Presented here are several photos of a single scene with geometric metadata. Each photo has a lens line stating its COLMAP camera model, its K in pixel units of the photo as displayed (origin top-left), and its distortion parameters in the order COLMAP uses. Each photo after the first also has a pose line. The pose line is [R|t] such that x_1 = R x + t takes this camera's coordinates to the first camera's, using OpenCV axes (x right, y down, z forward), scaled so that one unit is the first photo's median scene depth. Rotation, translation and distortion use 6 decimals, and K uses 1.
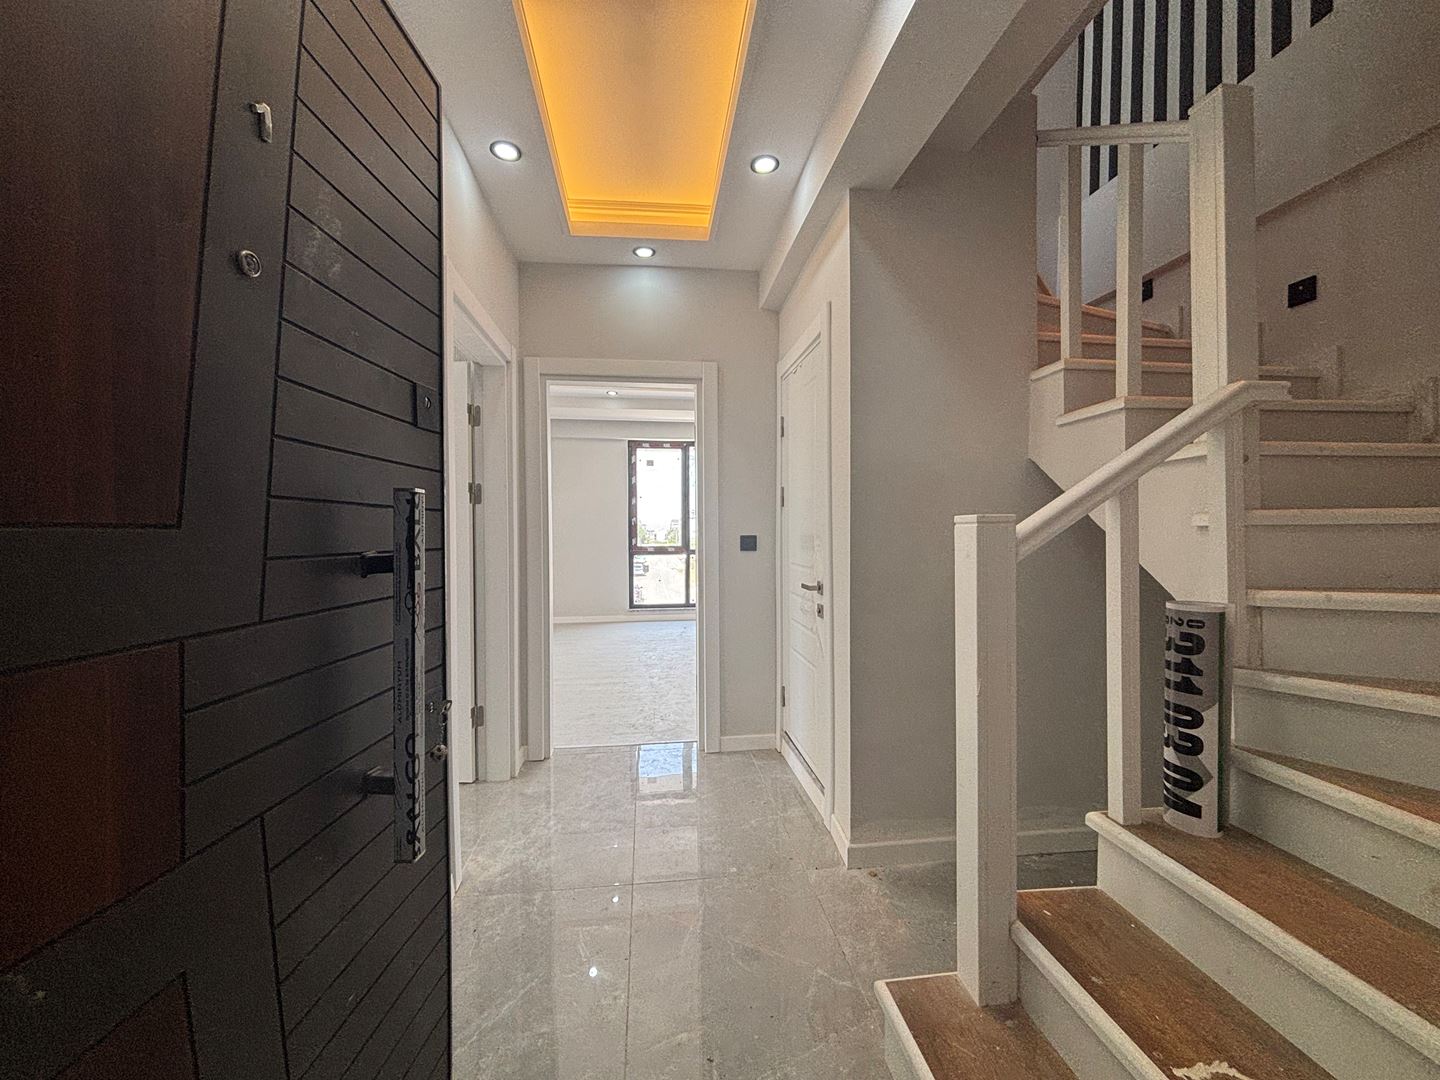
lens RADIAL K [[582.7, 0, 719.6], [0, 582.7, 538.2], [0, 0, 1]] dist [0.003283, -0.000773]
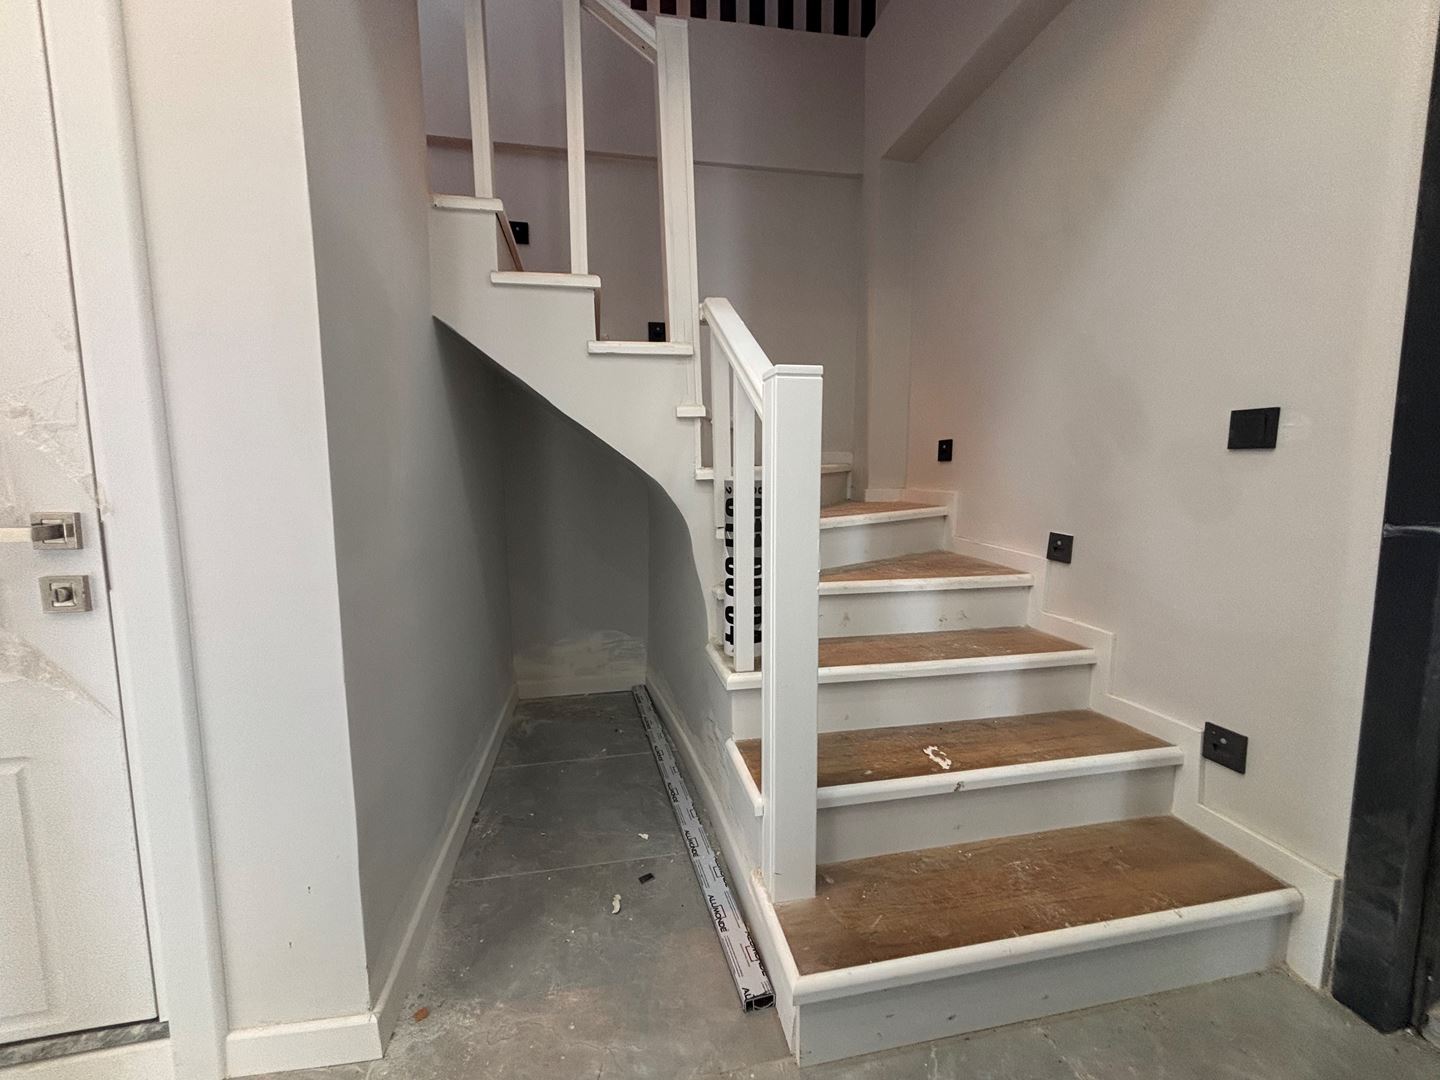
lens RADIAL K [[582.7, 0, 717.2], [0, 582.7, 532.5], [0, 0, 1]] dist [0.003283, -0.000773]
pose [[-0.078701, -0.097905, 0.992079, -0.182117], [0.016474, 0.994902, 0.099491, 0.048972], [-0.996762, 0.024174, -0.076686, 0.519917]]
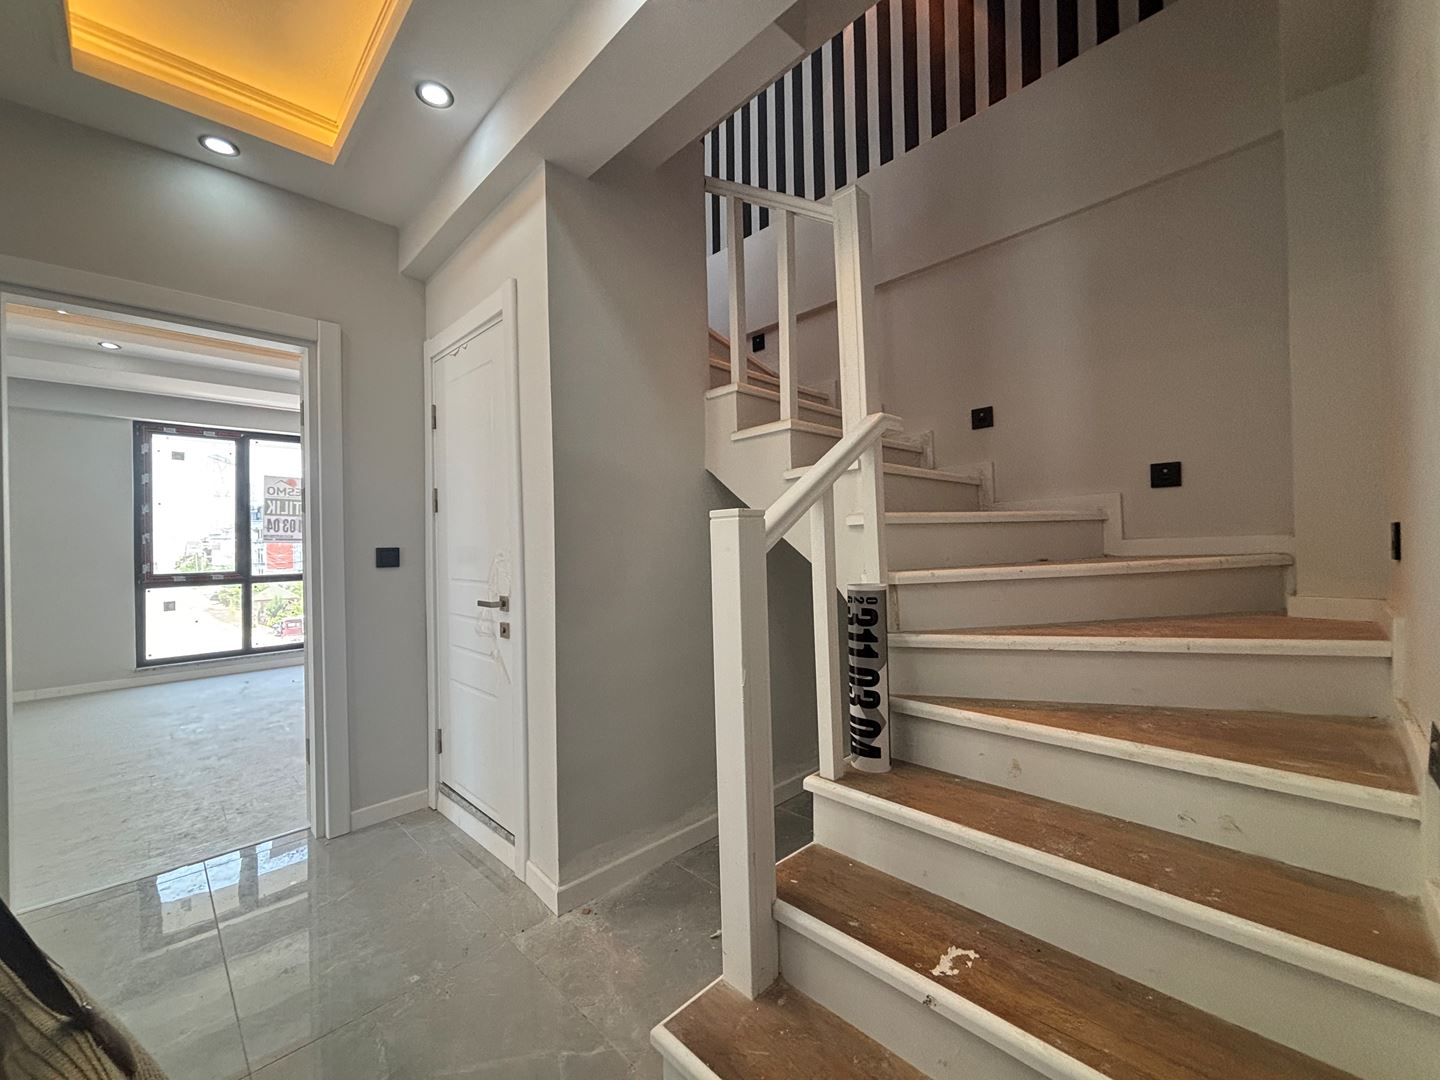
lens RADIAL K [[582.7, 0, 722.7], [0, 582.7, 538.7], [0, 0, 1]] dist [0.003283, -0.000773]
pose [[0.789605, -0.007255, 0.613573, -0.085504], [0.027045, 0.999370, -0.022987, 0.014684], [-0.613019, 0.034745, 0.789304, 0.090916]]
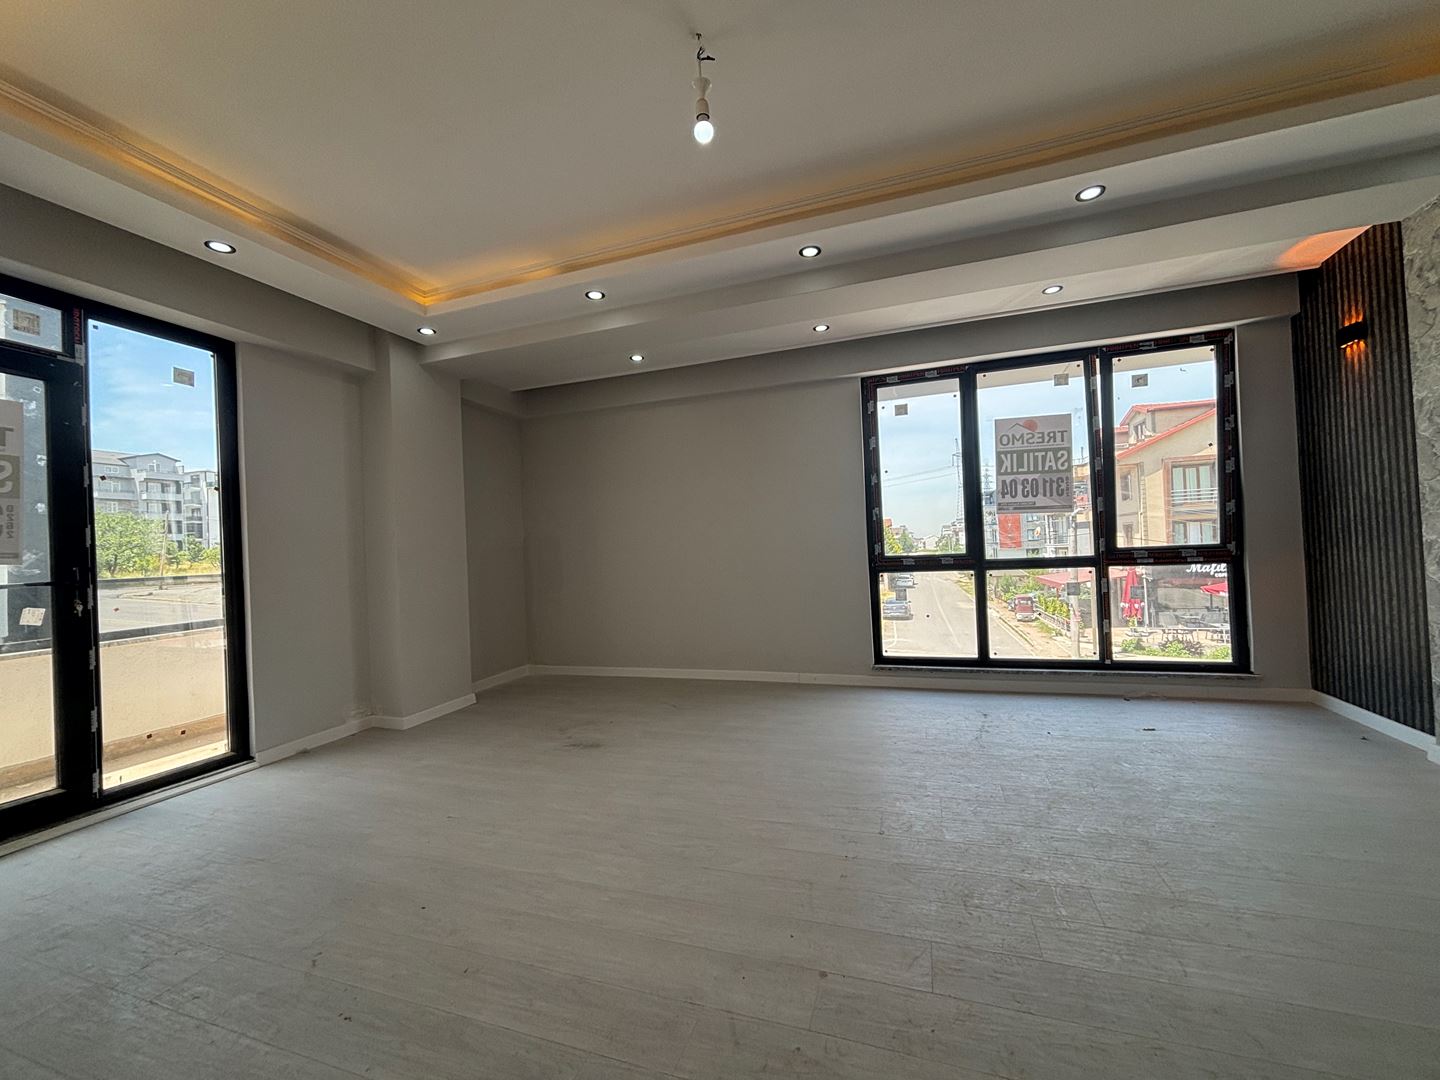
lens RADIAL K [[582.7, 0, 710.6], [0, 582.7, 537.3], [0, 0, 1]] dist [0.003283, -0.000773]
pose [[0.894599, -0.041115, -0.444975, -0.097528], [0.032118, 0.999099, -0.027743, 0.014166], [0.445715, 0.010527, 0.895113, 1.062902]]
